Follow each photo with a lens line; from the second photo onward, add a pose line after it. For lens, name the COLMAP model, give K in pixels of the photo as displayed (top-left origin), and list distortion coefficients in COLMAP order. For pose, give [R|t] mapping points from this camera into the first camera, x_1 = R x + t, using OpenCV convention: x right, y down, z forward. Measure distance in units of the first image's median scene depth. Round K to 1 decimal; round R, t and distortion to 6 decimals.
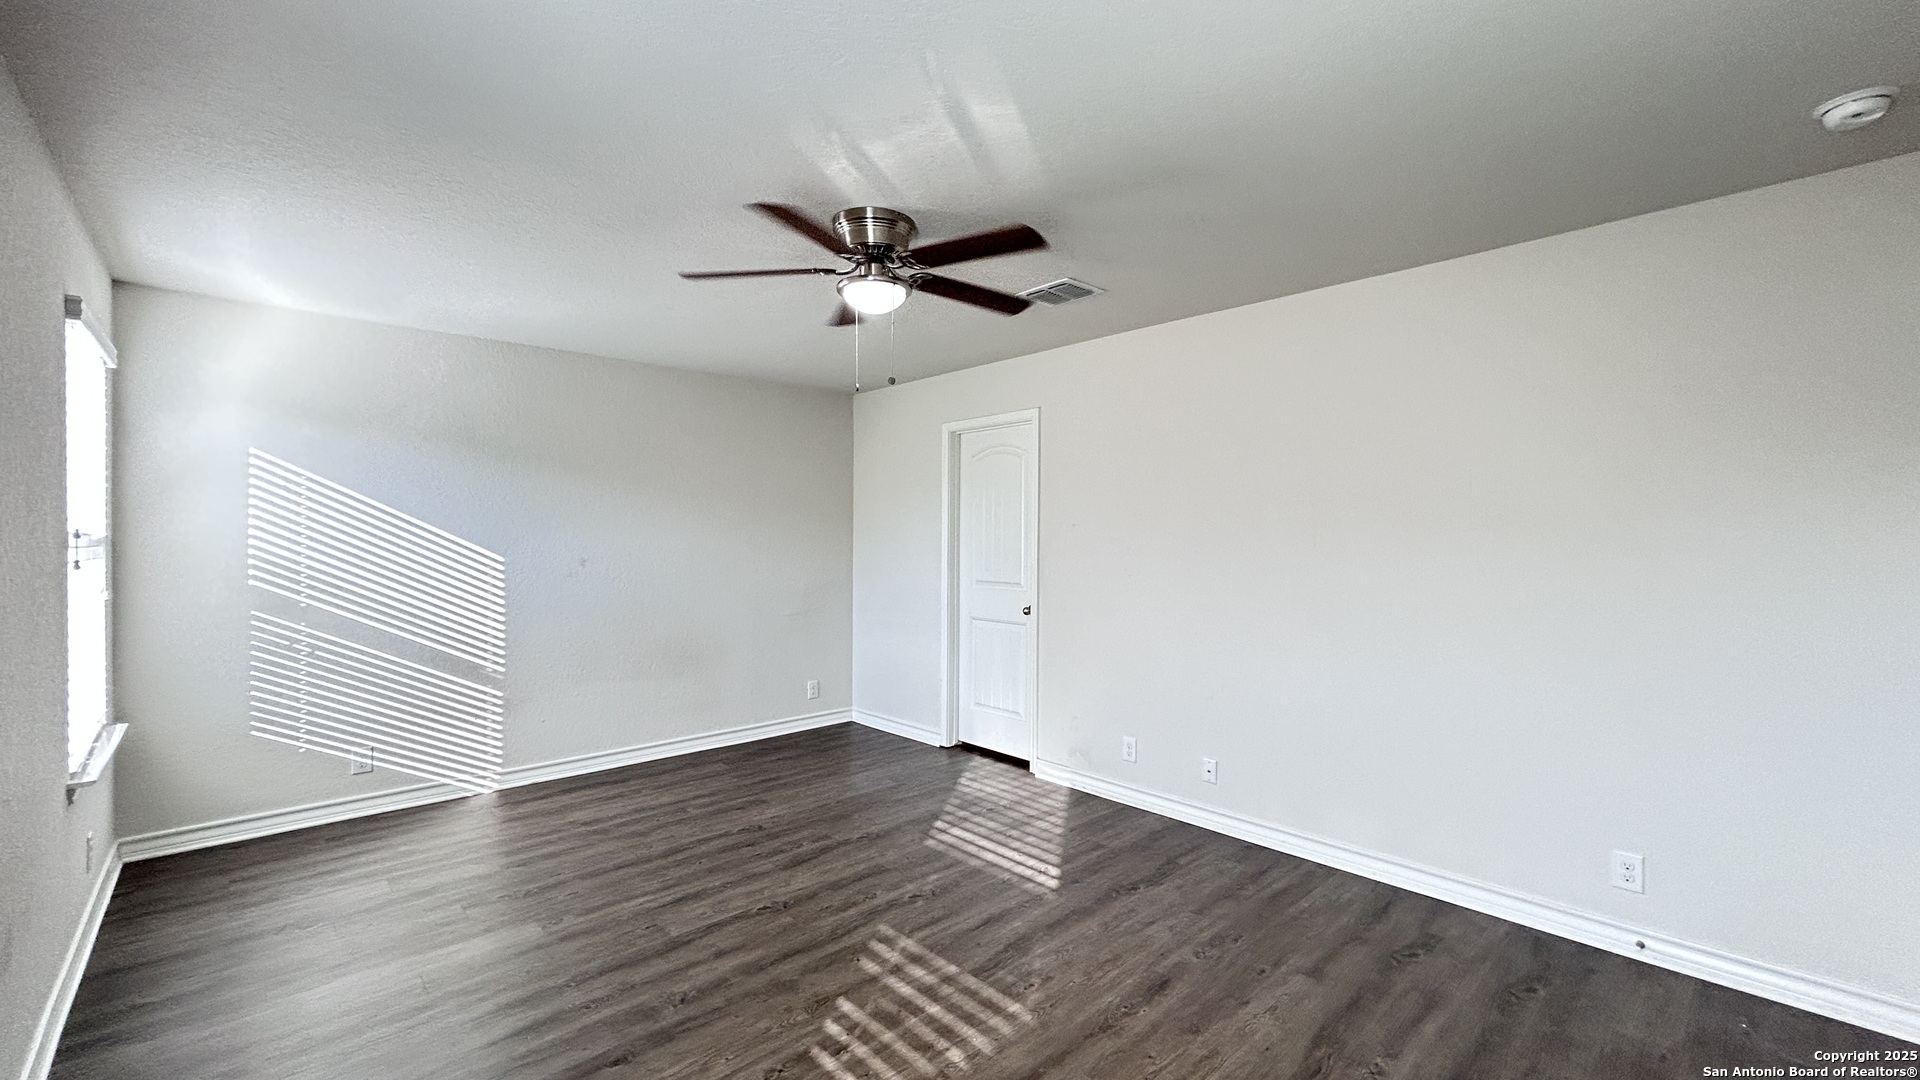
lens RADIAL K [[775.0, 0, 969.6], [0, 775.0, 541.7], [0, 0, 1]] dist [0.006165, 0.000397]
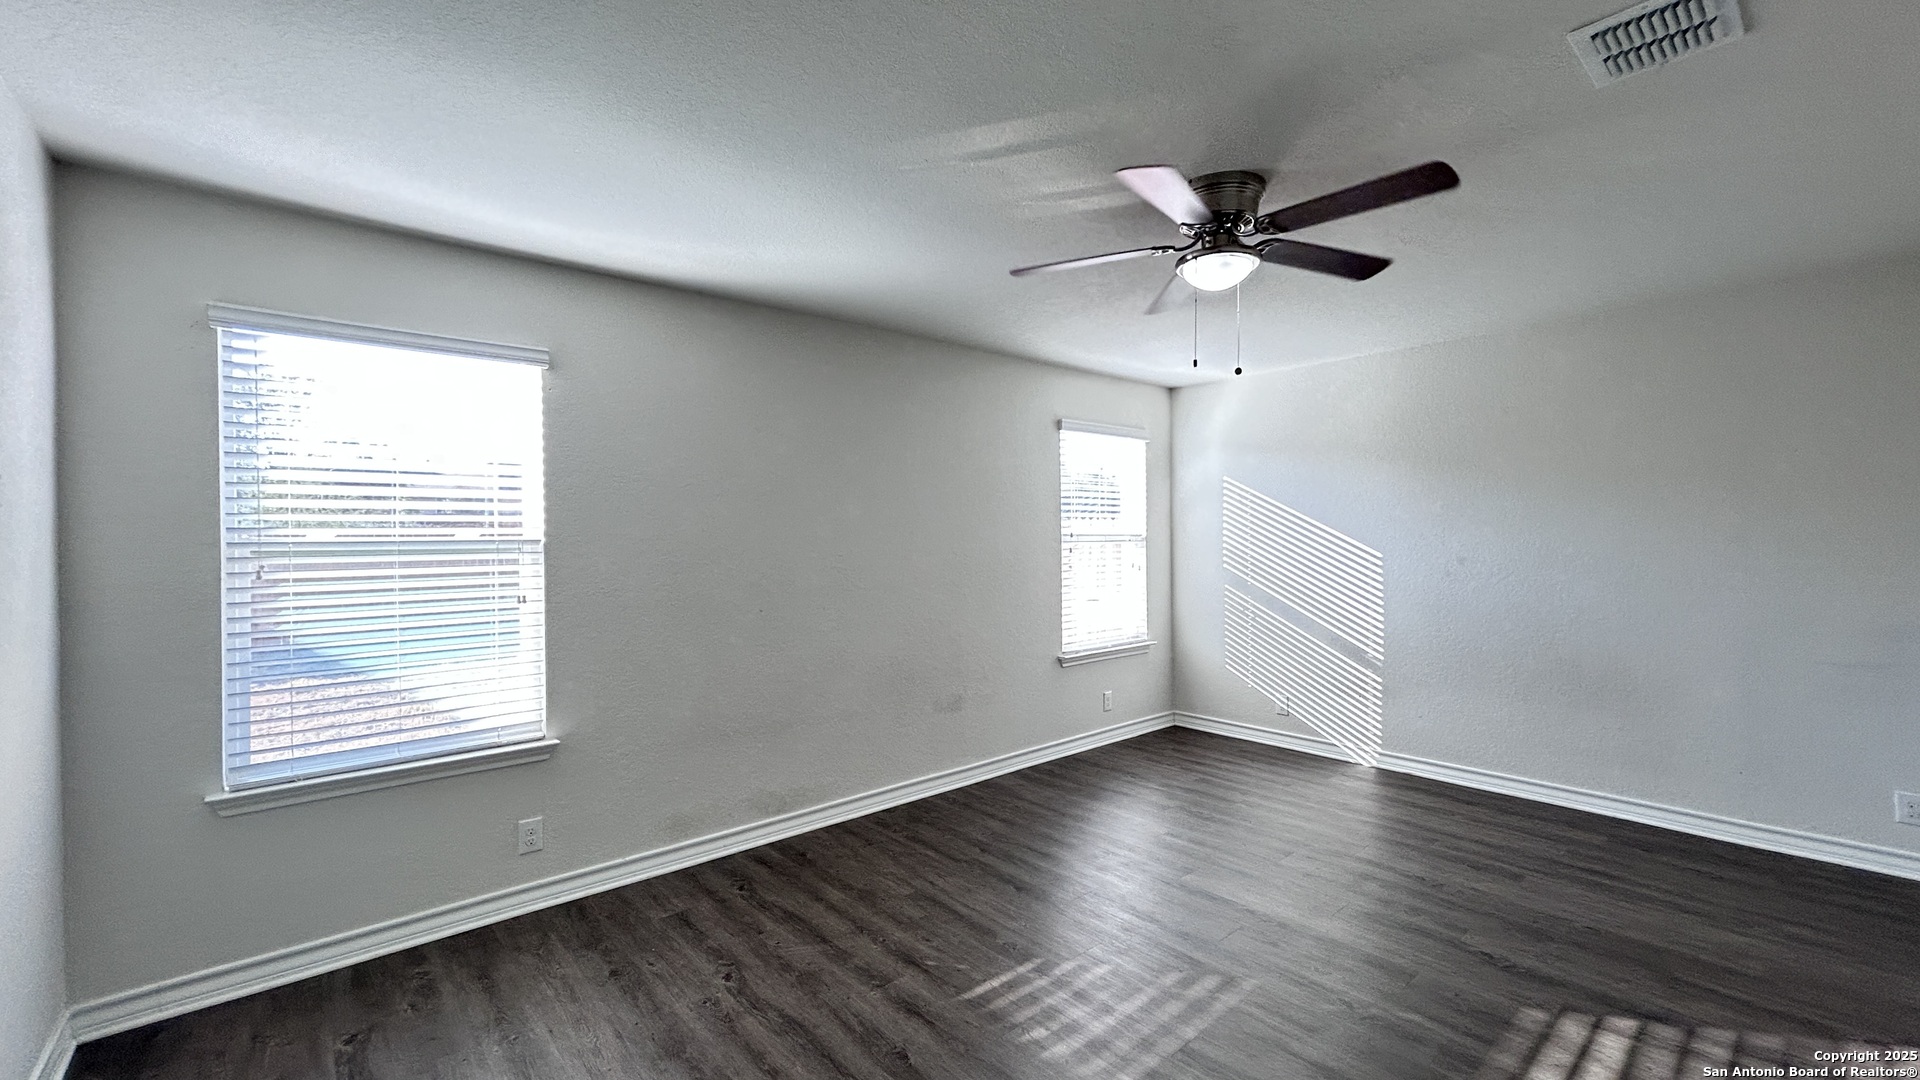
lens RADIAL K [[775.0, 0, 956.0], [0, 775.0, 551.3], [0, 0, 1]] dist [0.006165, 0.000397]
pose [[-0.048565, 0.019275, -0.998634, 0.534326], [0.001782, 0.999814, 0.019212, -0.004879], [0.998818, -0.000846, -0.048591, 0.491228]]
